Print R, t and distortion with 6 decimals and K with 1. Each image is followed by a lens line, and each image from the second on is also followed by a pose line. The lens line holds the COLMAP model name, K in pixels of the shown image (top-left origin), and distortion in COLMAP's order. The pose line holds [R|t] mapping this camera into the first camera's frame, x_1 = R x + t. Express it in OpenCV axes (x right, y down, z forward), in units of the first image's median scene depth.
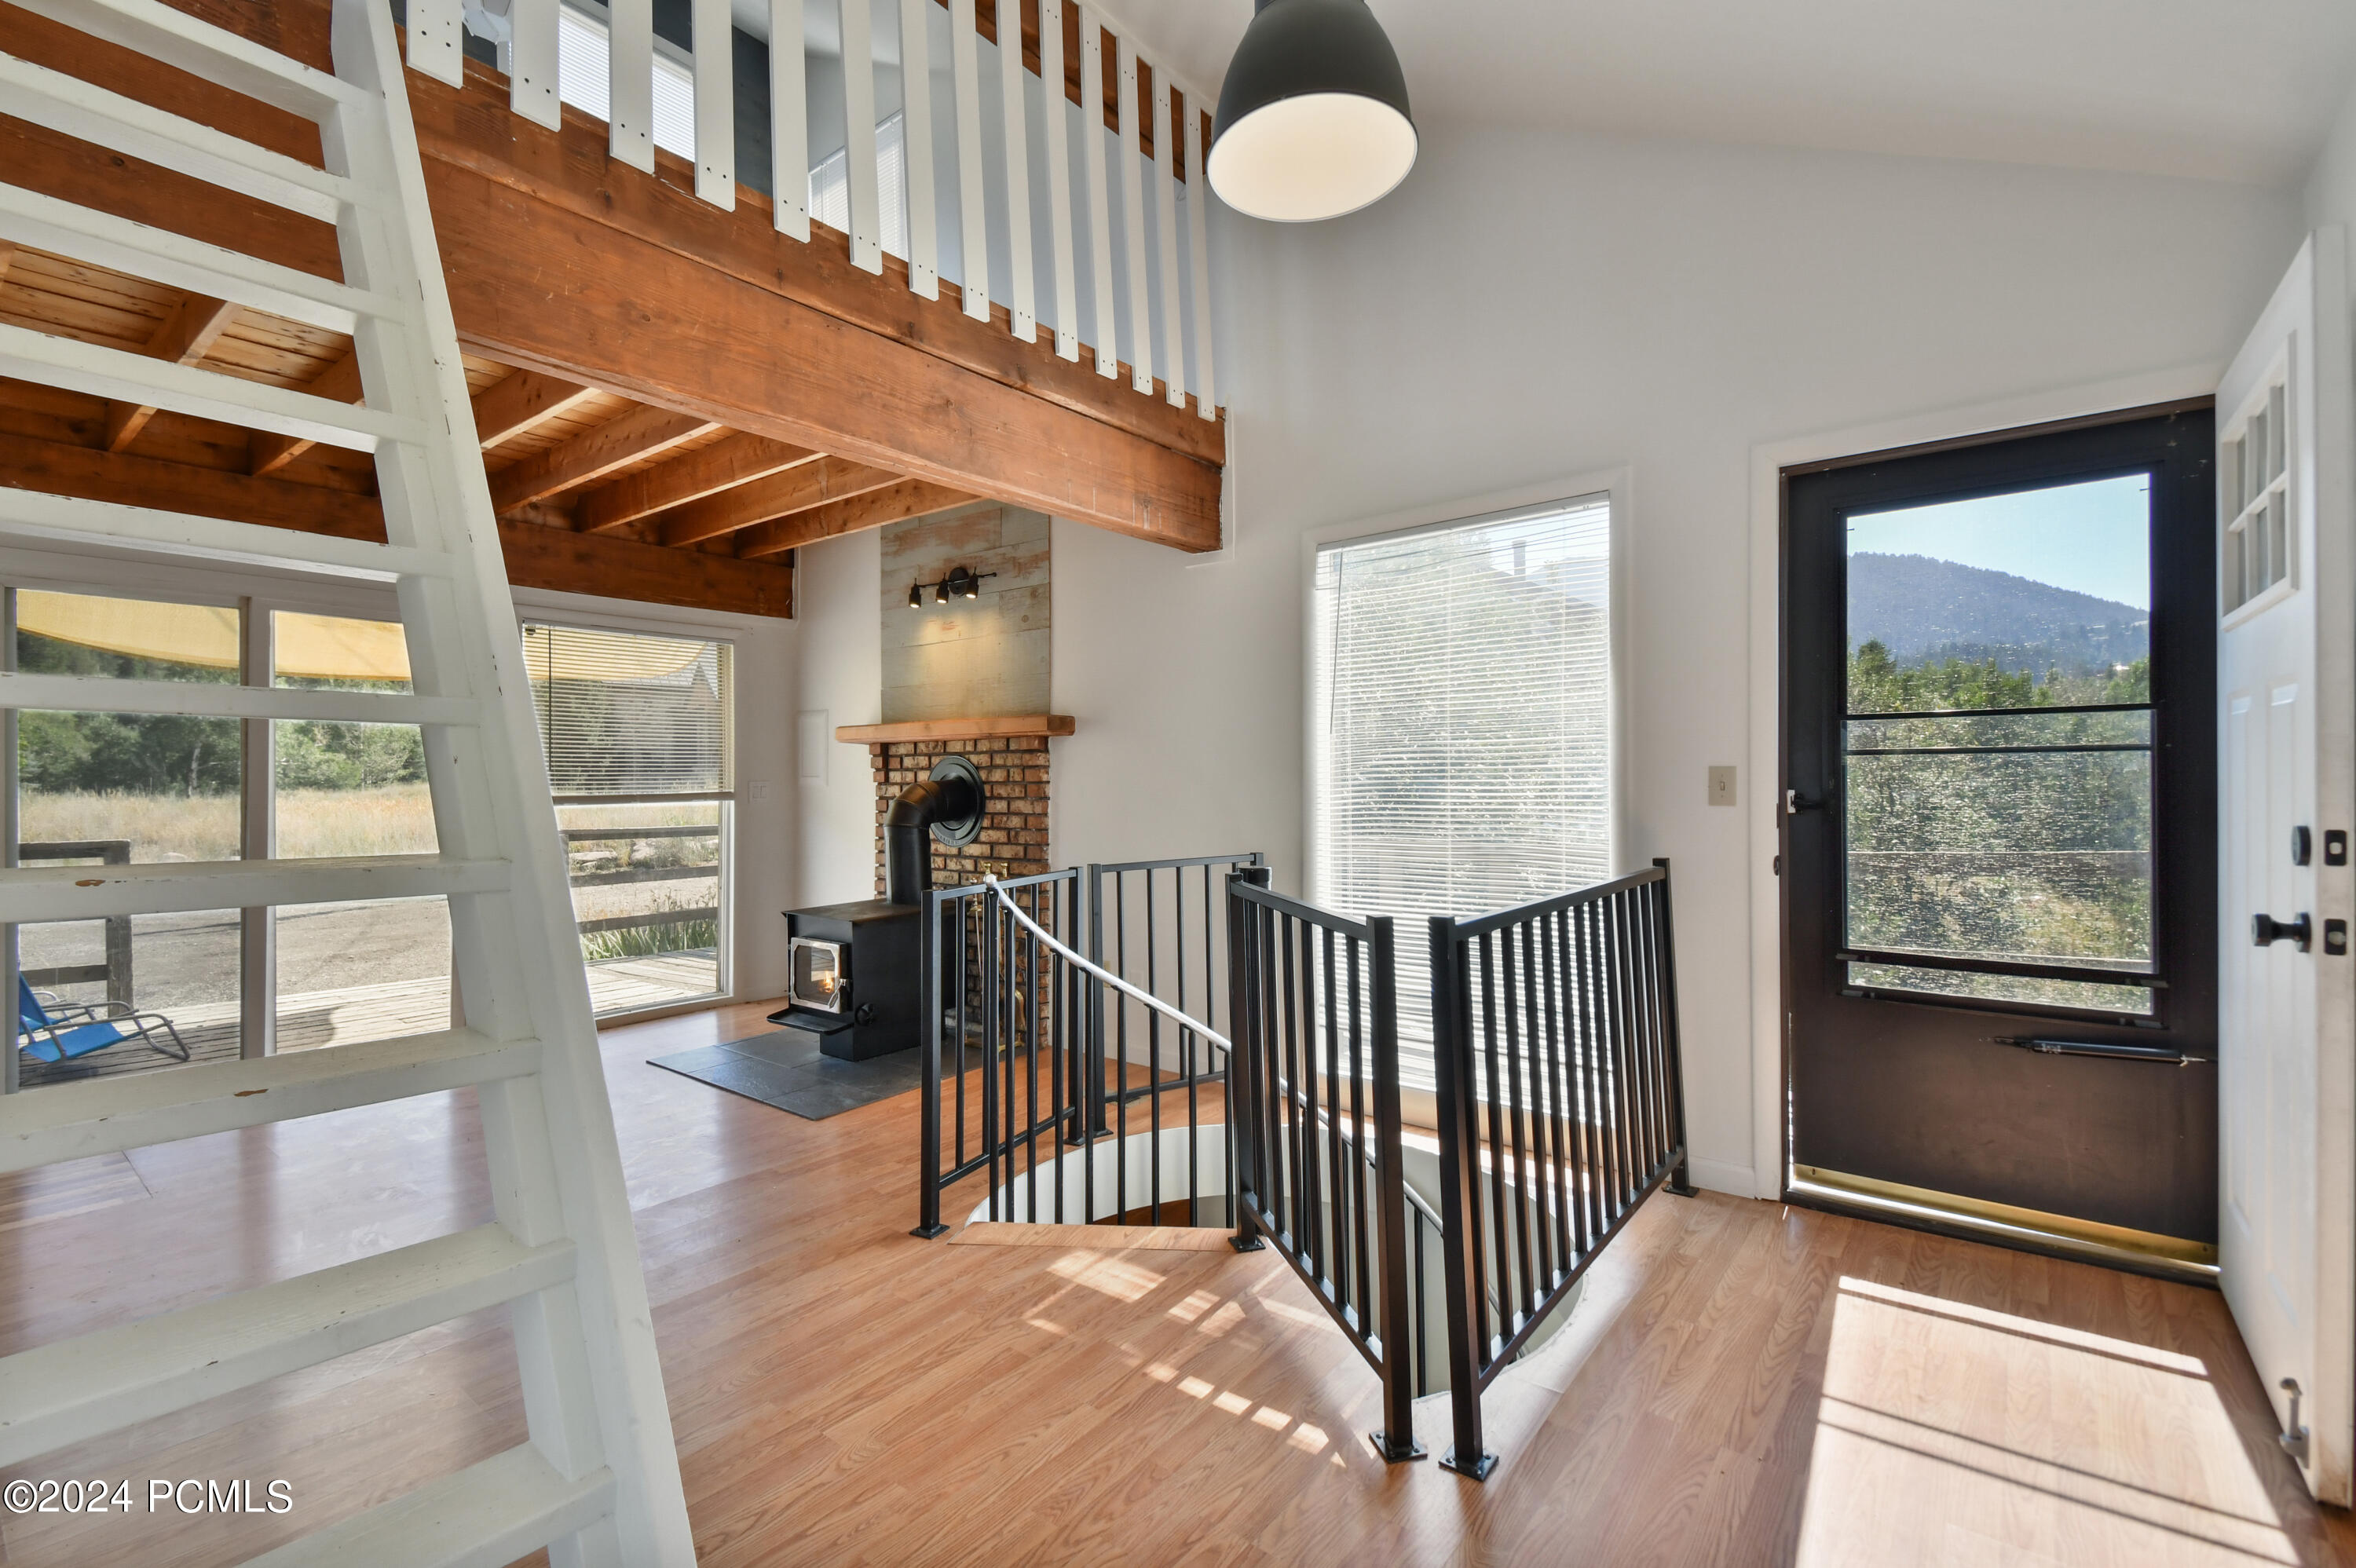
lens RADIAL K [[1034.1, 0, 1185.7], [0, 1034.1, 768.1], [0, 0, 1]] dist [0.040766, -0.025246]
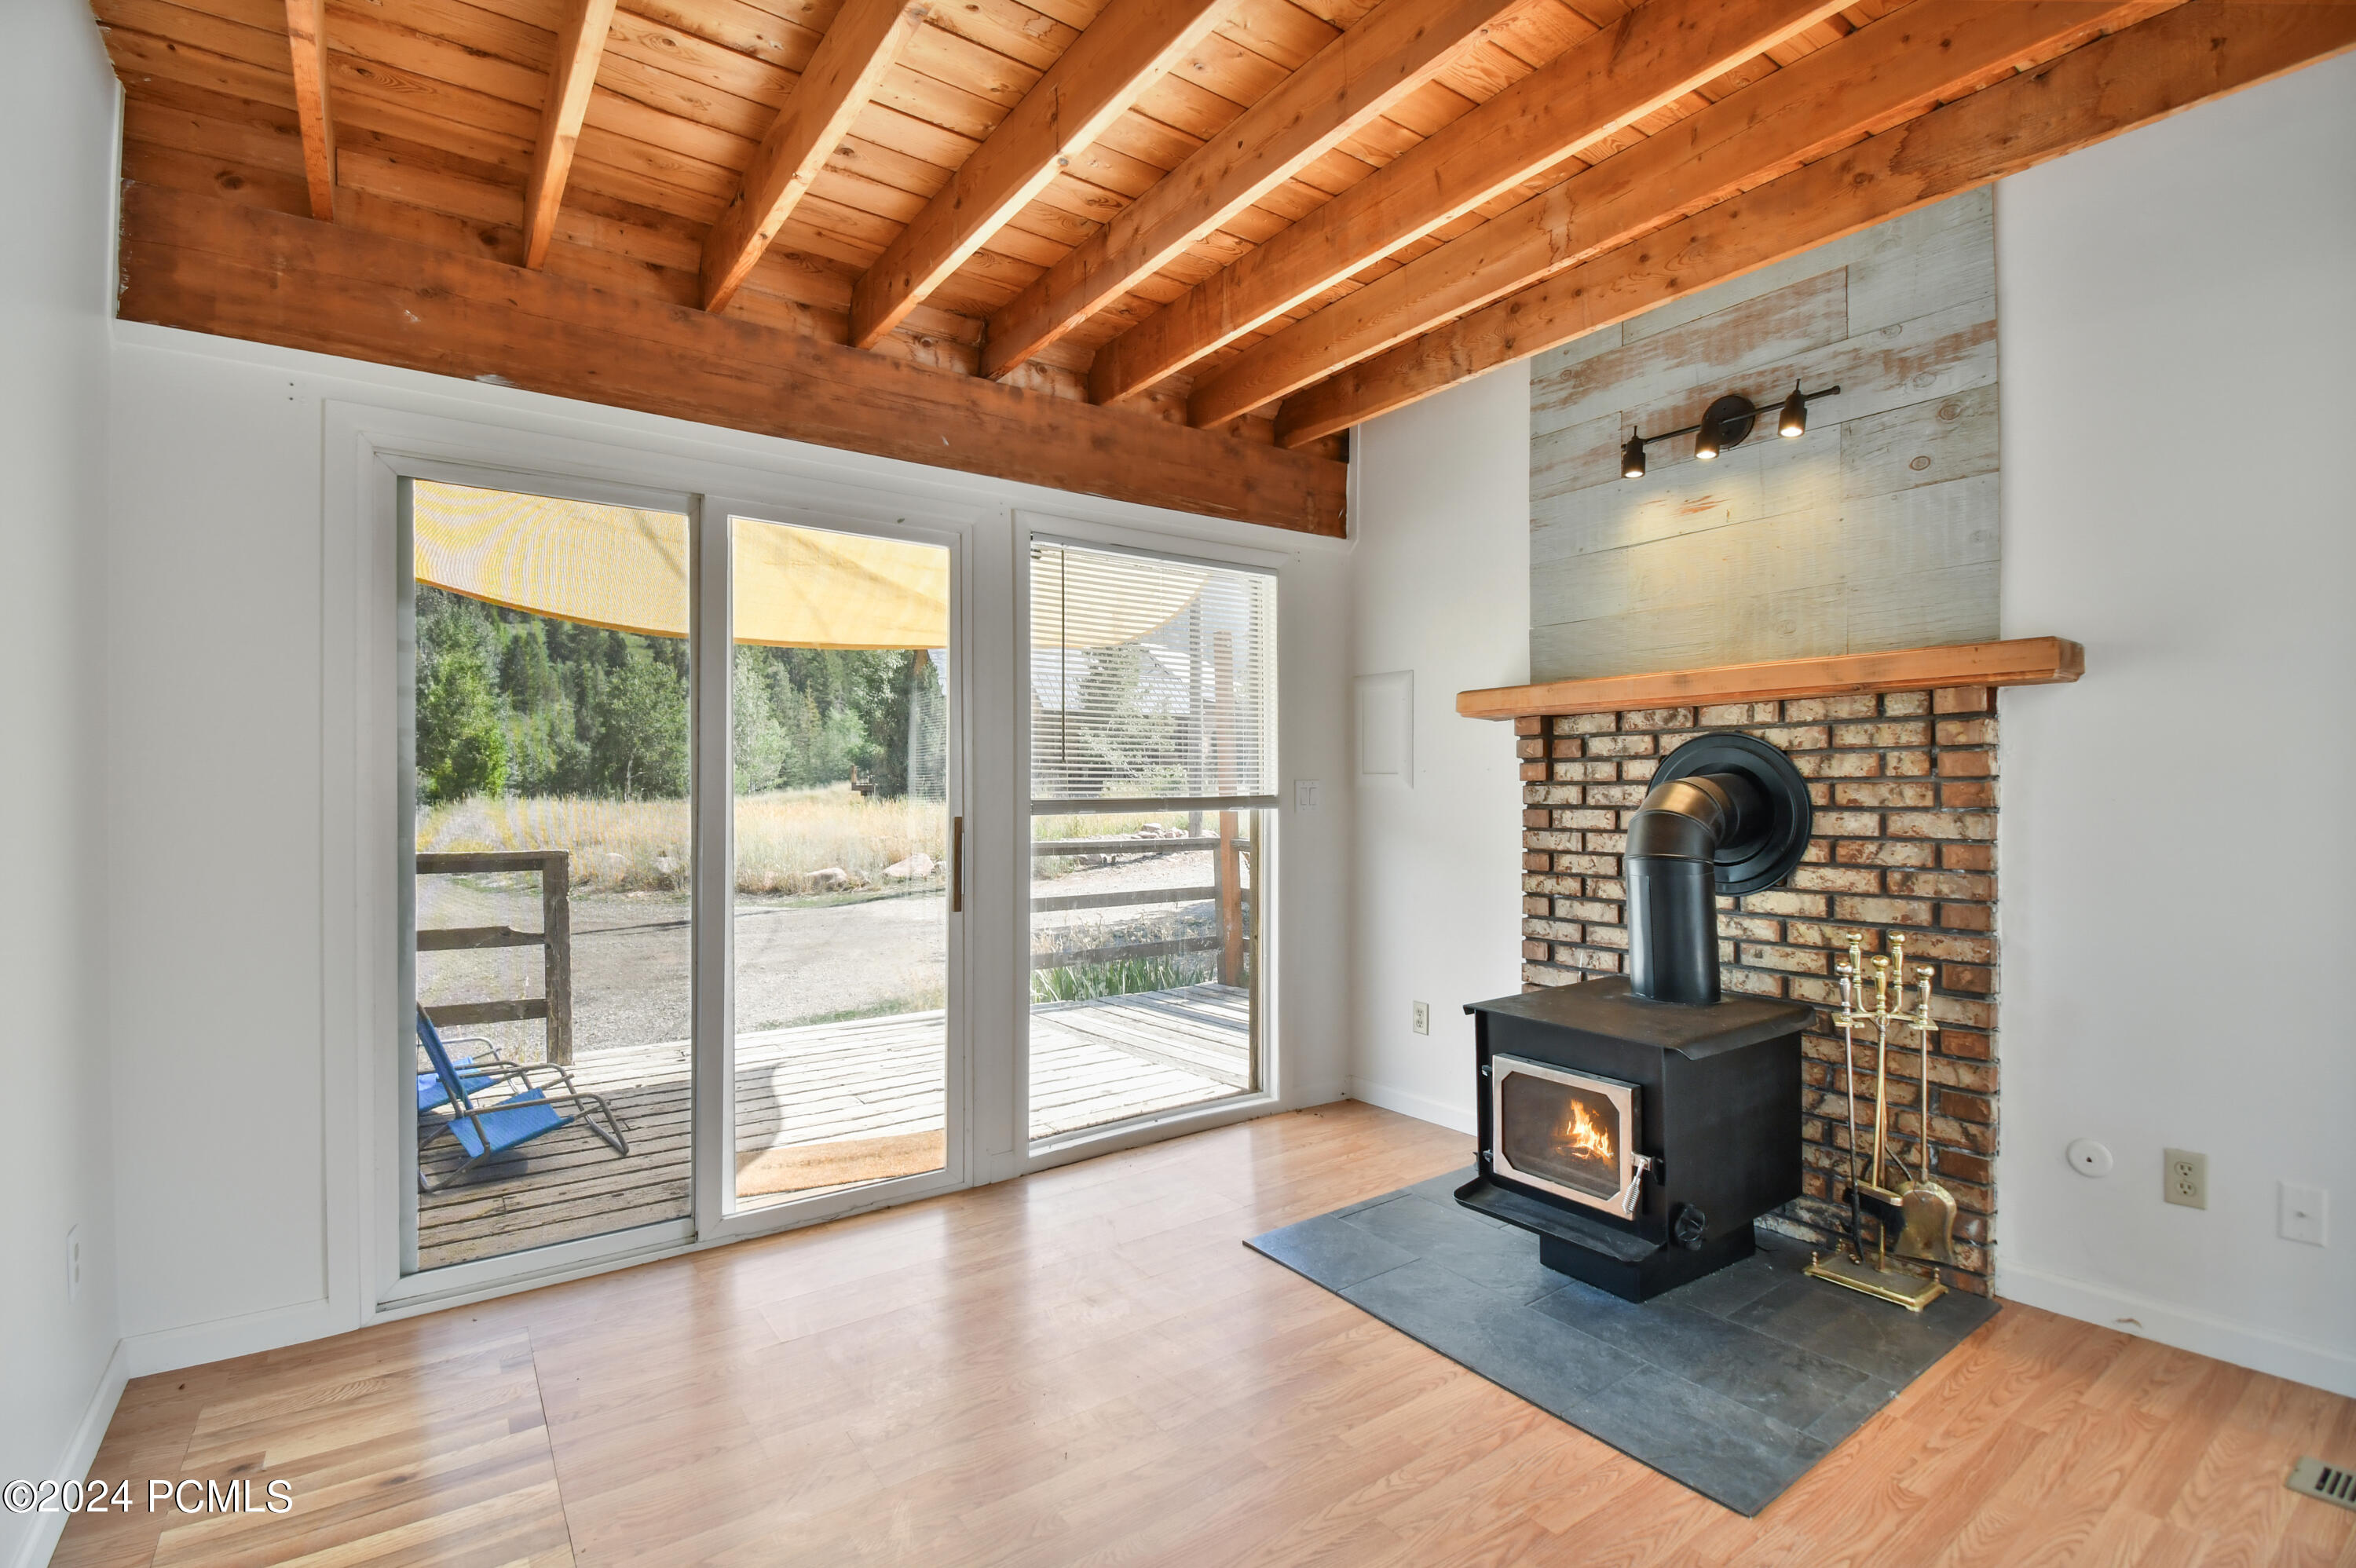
lens RADIAL K [[1084.0, 0, 1178.0], [0, 1084.0, 784.0], [0, 0, 1]] dist [-0.001517, -0.000292]
pose [[0.959128, 0.002814, -0.282959, -0.337269], [-0.001538, 0.999988, 0.004730, 0.013664], [0.282969, -0.004102, 0.959120, 0.353477]]
